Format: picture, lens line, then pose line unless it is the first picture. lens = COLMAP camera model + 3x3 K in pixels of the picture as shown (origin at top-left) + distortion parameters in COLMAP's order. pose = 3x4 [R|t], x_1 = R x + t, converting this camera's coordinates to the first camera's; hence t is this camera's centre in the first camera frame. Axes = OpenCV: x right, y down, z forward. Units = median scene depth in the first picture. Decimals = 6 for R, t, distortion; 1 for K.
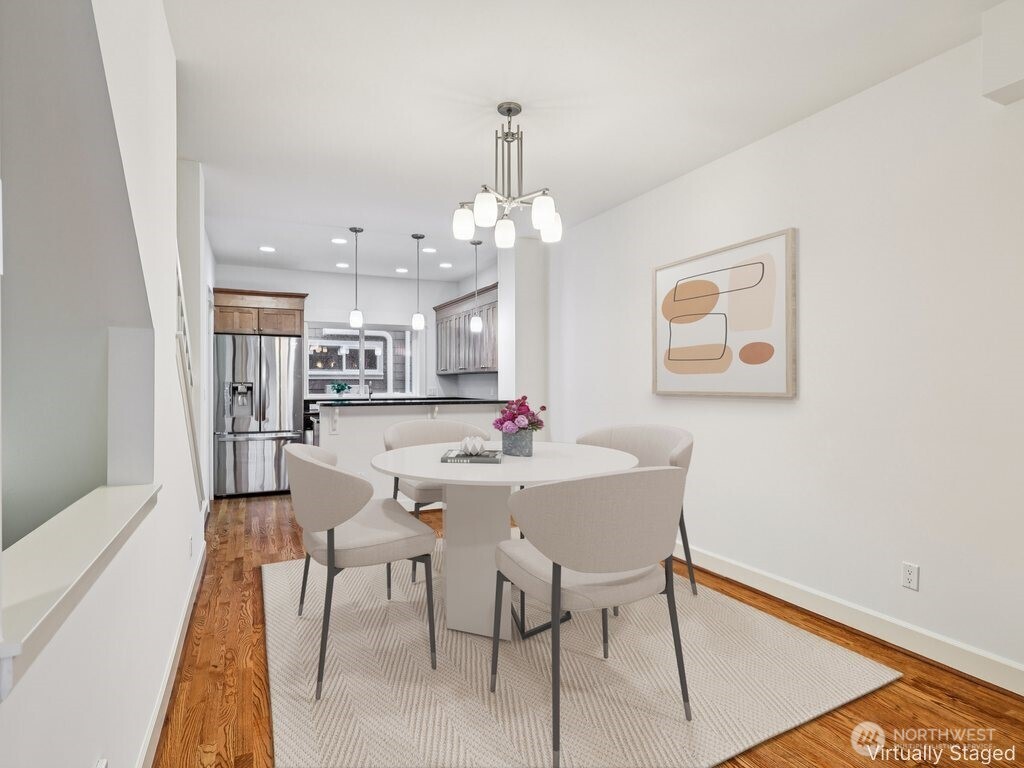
lens RADIAL K [[576.6, 0, 515.6], [0, 576.6, 375.5], [0, 0, 1]] dist [0.005030, -0.000332]
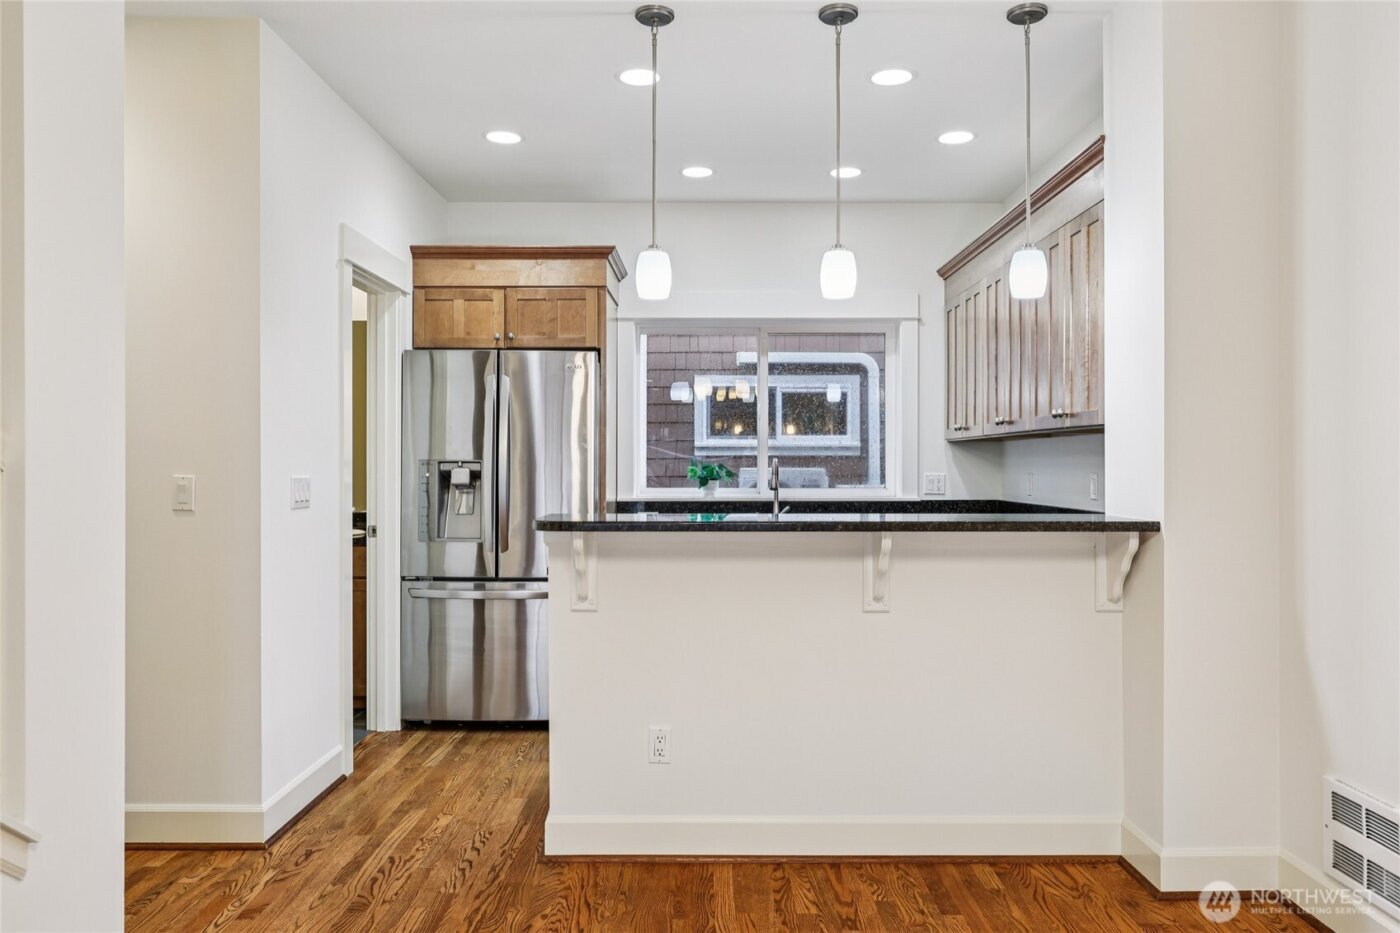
lens RADIAL K [[1008.4, 0, 701.0], [0, 1008.4, 456.4], [0, 0, 1]] dist [-0.006354, -0.001782]
pose [[0.904973, -0.002365, -0.425462, 0.003364], [0.004484, 0.999982, 0.003979, 0.006233], [0.425445, -0.005509, 0.904968, 0.378446]]
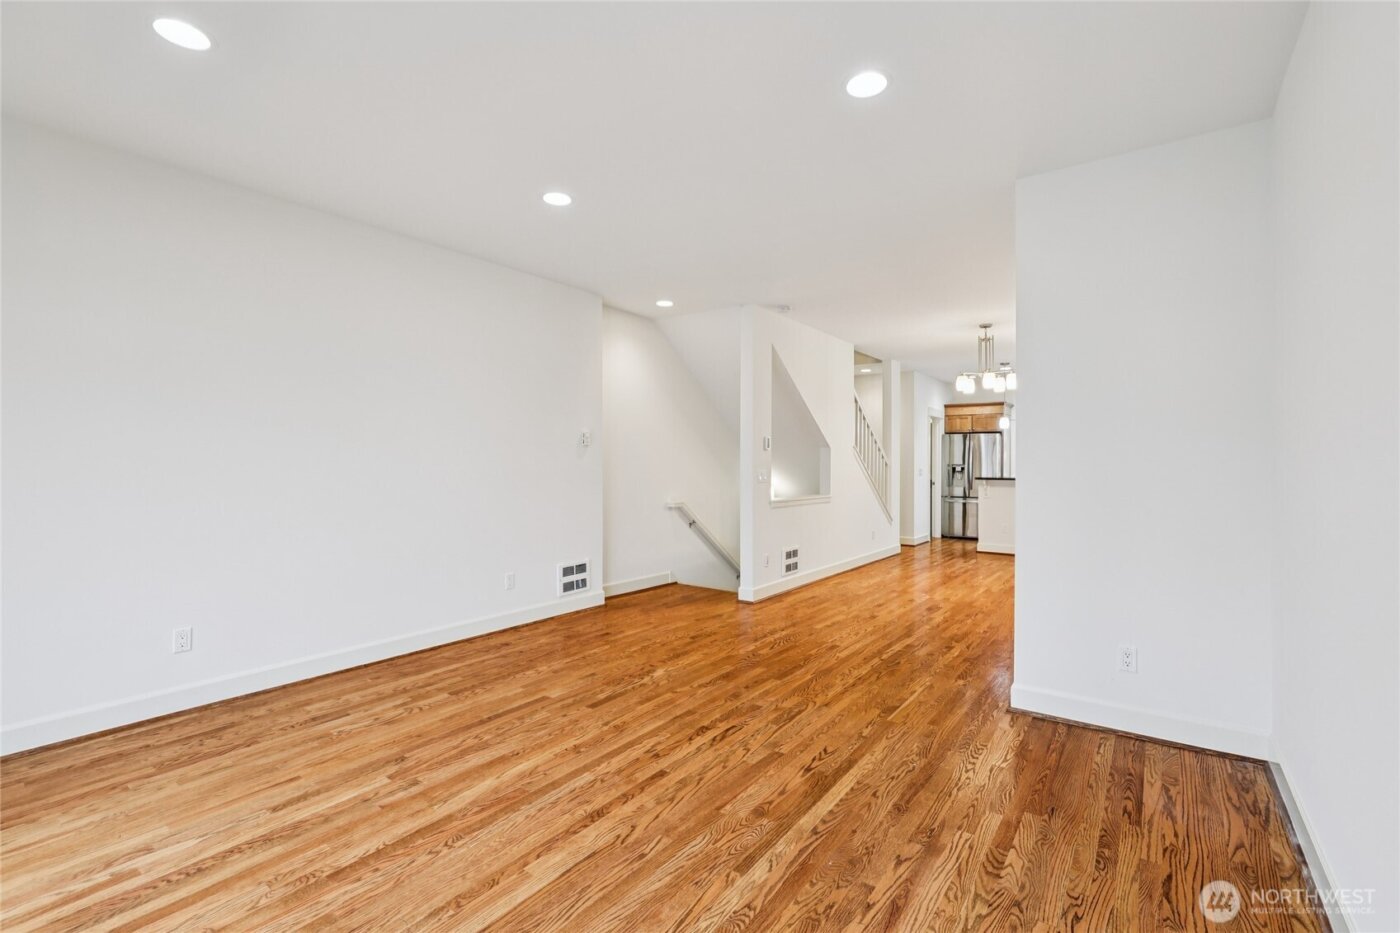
lens RADIAL K [[624.6, 0, 704.7], [0, 624.6, 463.5], [0, 0, 1]] dist [-0.002308, 0.000143]
pose [[0.490108, 0.002438, -0.871658, 0.616485], [0.006769, 0.999955, 0.006603, -0.006196], [0.871636, -0.009137, 0.490069, -0.392831]]
